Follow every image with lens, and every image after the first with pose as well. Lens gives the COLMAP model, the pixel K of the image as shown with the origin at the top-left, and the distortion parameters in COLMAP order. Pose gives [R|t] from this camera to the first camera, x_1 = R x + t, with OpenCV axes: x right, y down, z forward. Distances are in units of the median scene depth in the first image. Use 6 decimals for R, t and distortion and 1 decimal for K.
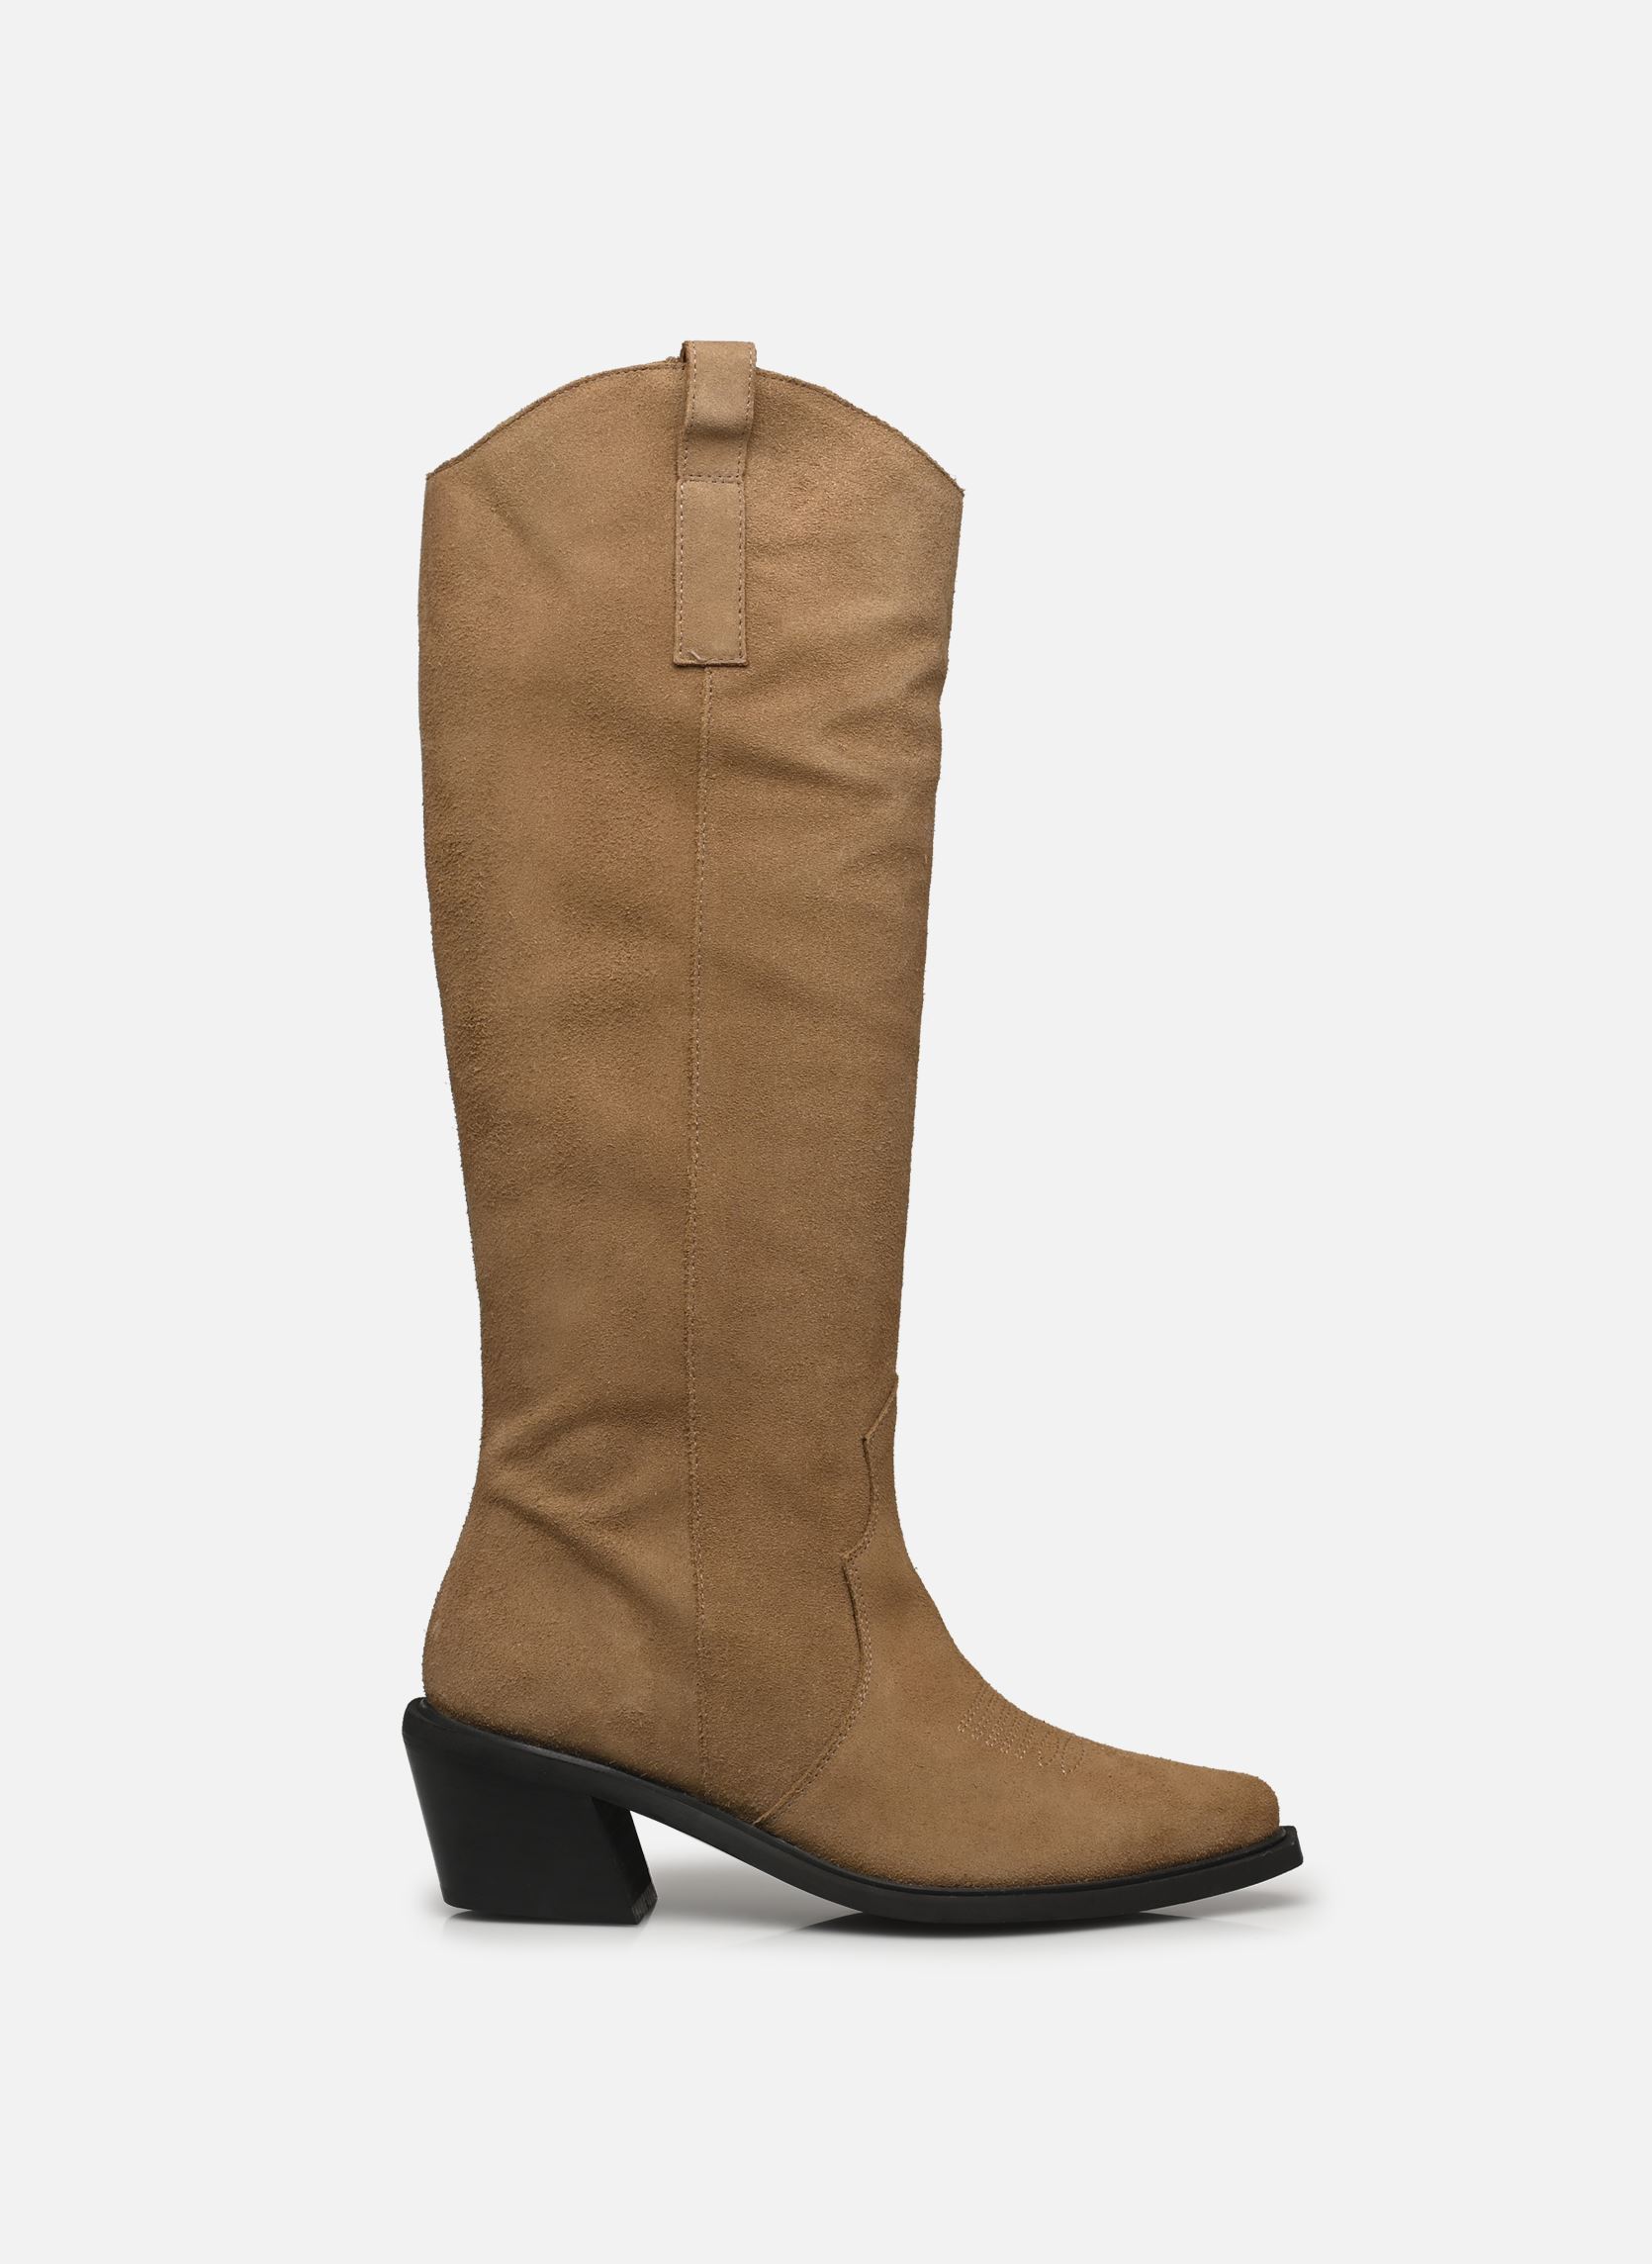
lens RADIAL K [[7767.7, 0, 827.4], [0, 7767.7, 1117.5], [0, 0, 1]] dist [0.748891, 0.000000]
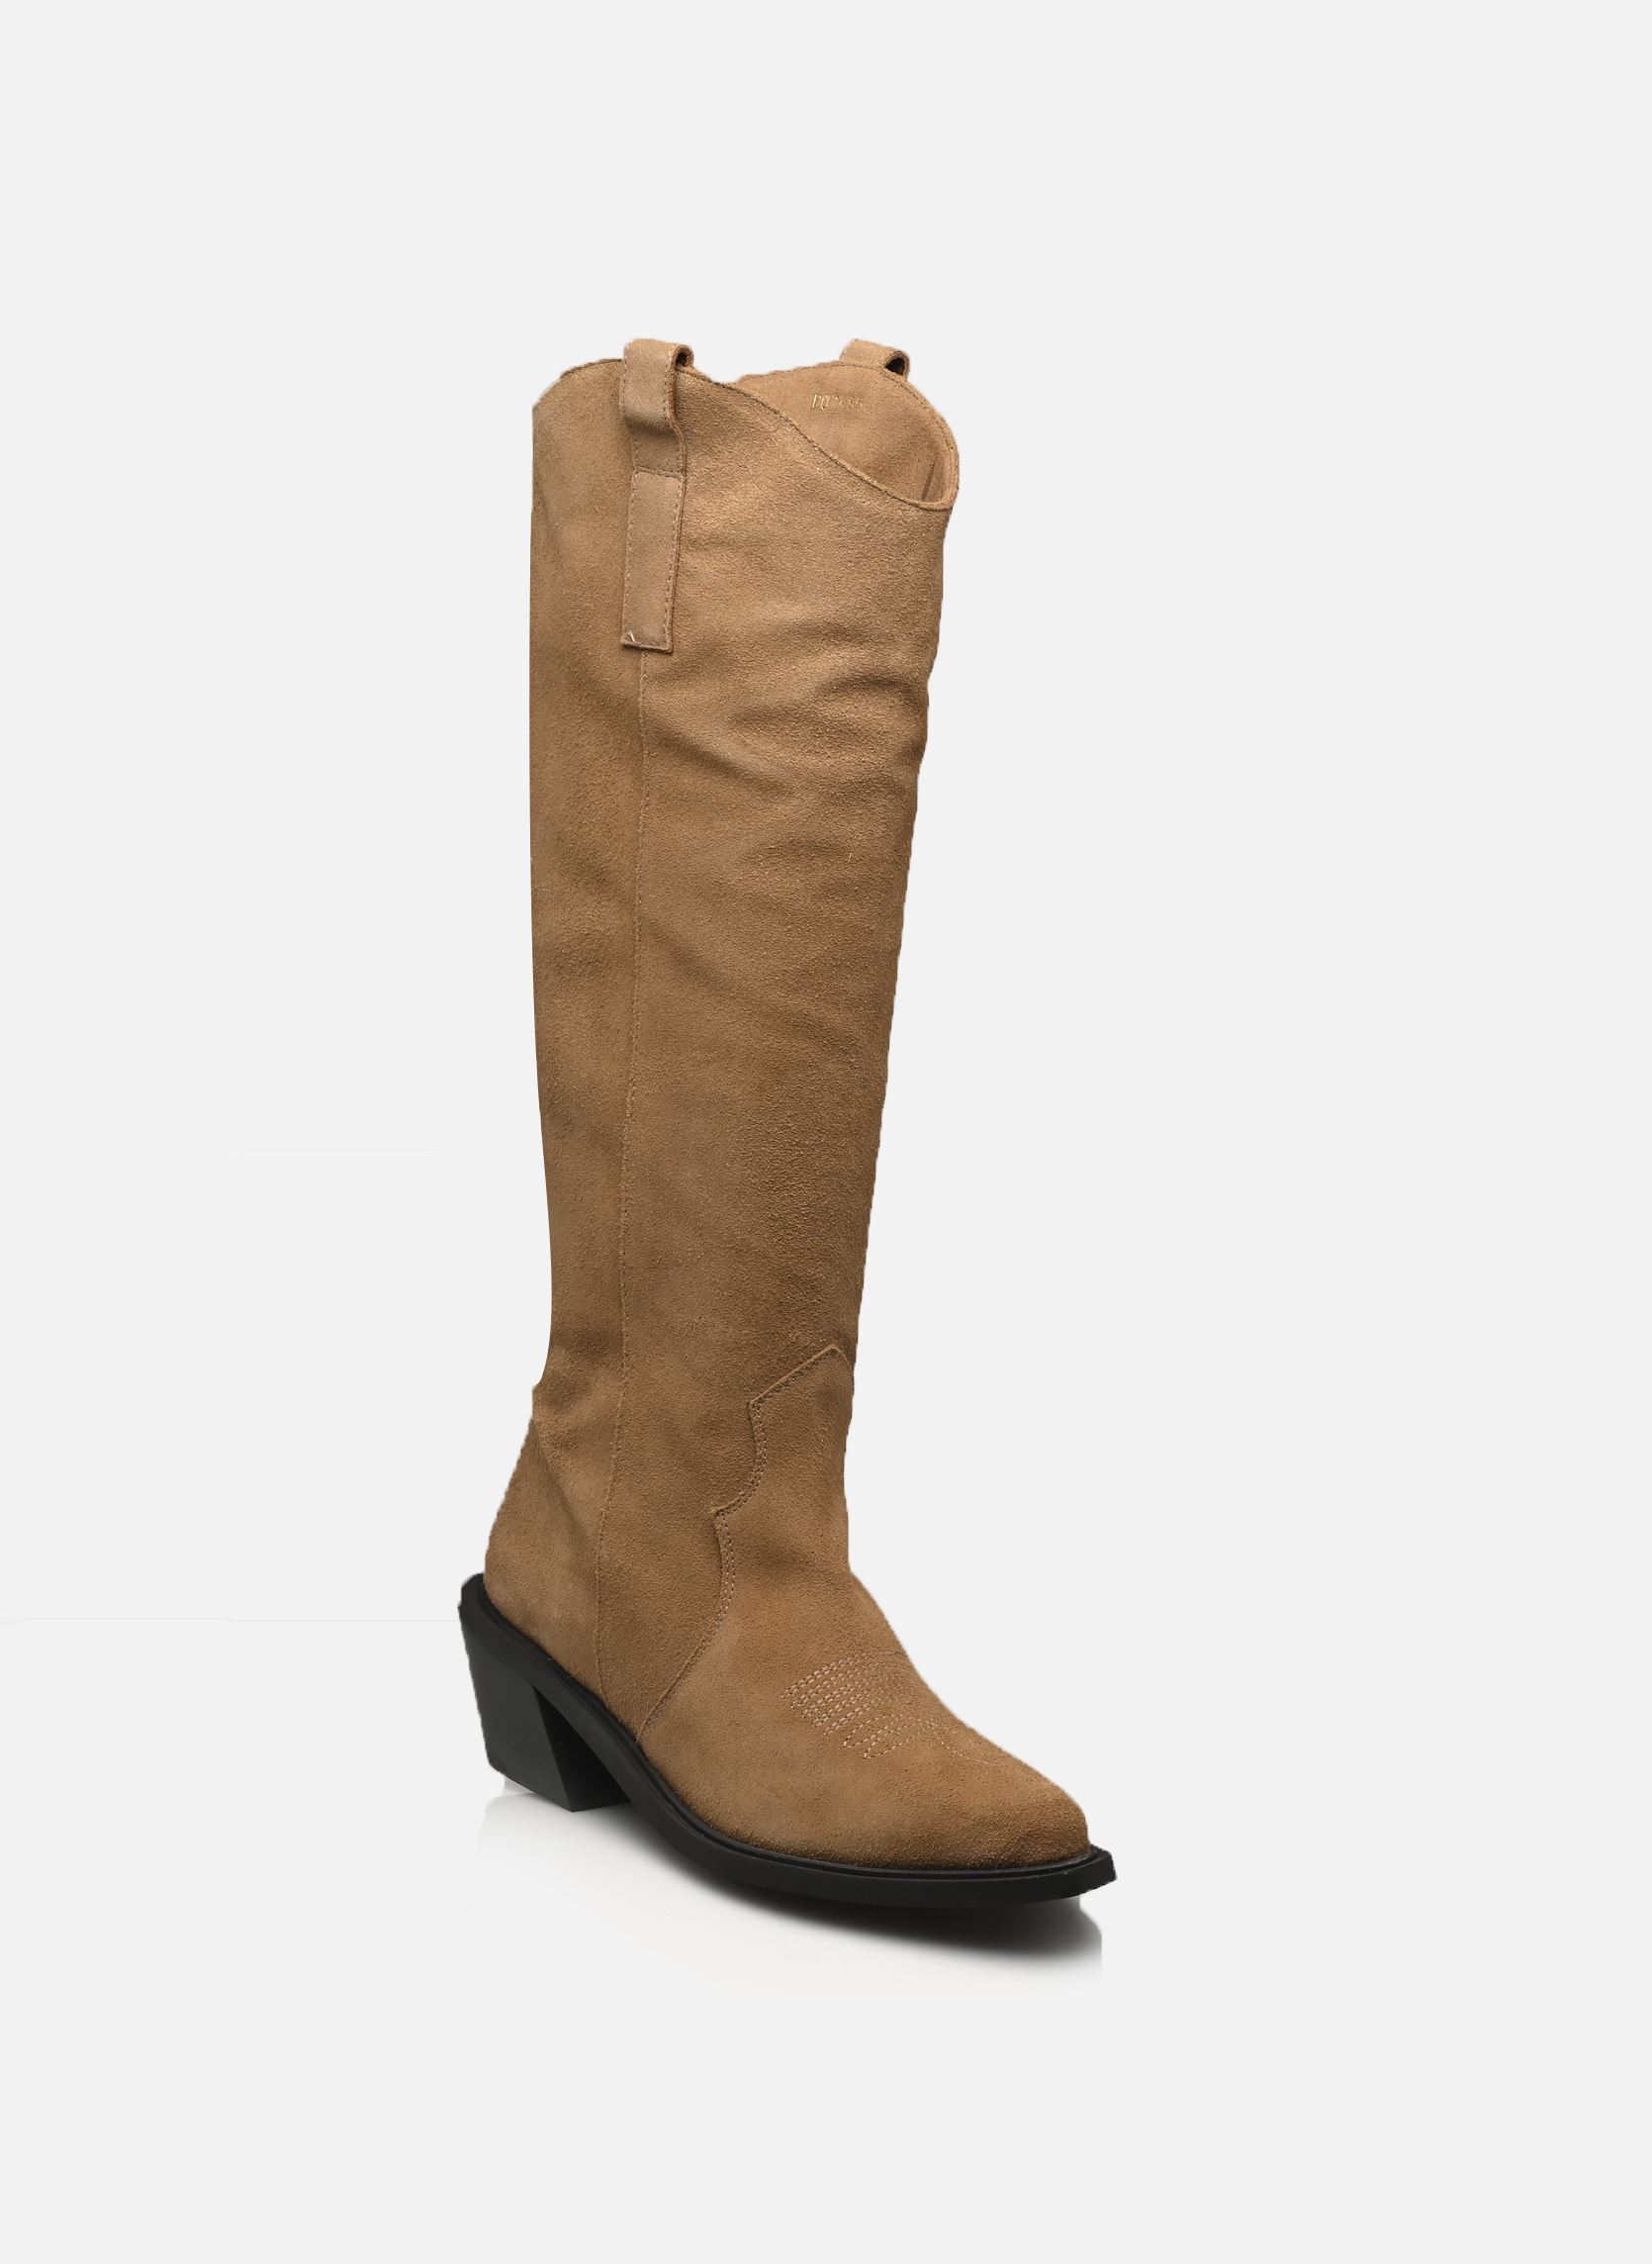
lens RADIAL K [[7767.7, 0, 831.6], [0, 7767.7, 1140.3], [0, 0, 1]] dist [0.748891, 0.000000]
pose [[0.698657, 0.153756, -0.698740, 0.739987], [-0.097516, 0.987985, 0.119900, -0.120296], [0.708780, -0.015630, 0.705256, 0.278484]]
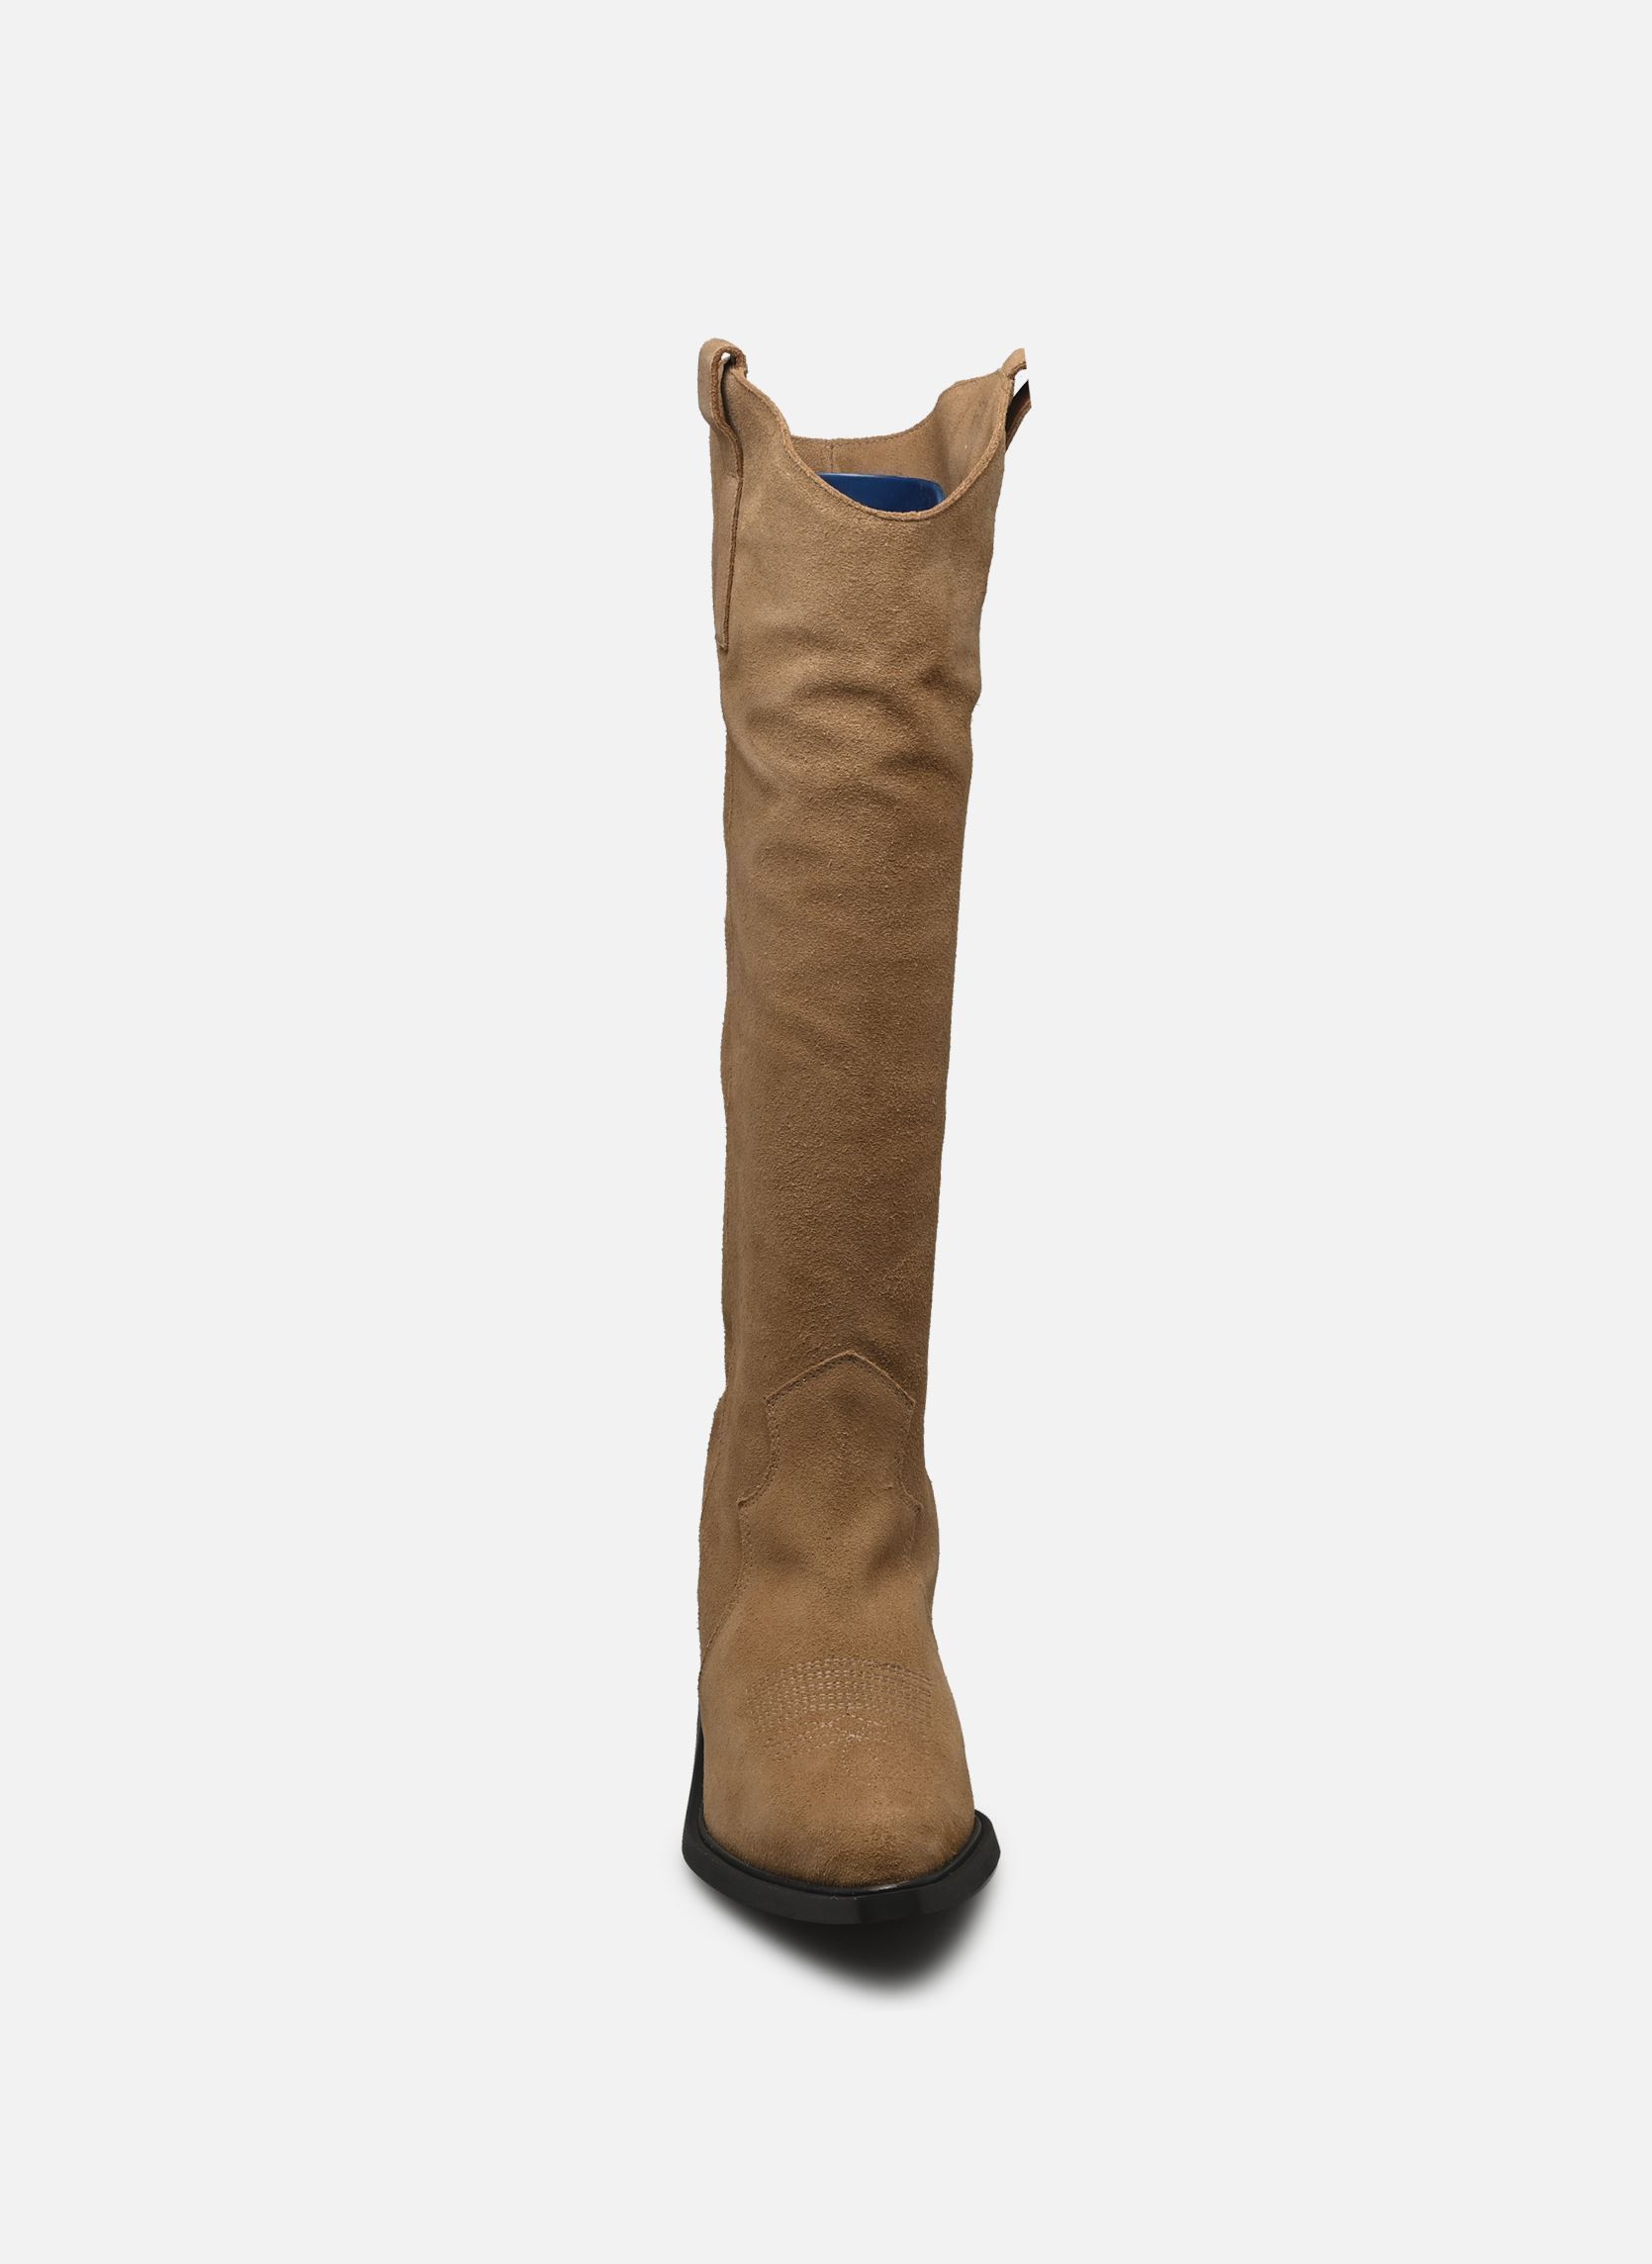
lens RADIAL K [[7767.7, 0, 827.1], [0, 7767.7, 1131.5], [0, 0, 1]] dist [0.748891, 0.000000]
pose [[0.109210, 0.193329, -0.975037, 1.029448], [-0.091018, 0.978728, 0.183866, -0.189088], [0.989843, 0.068666, 0.124483, 0.883720]]
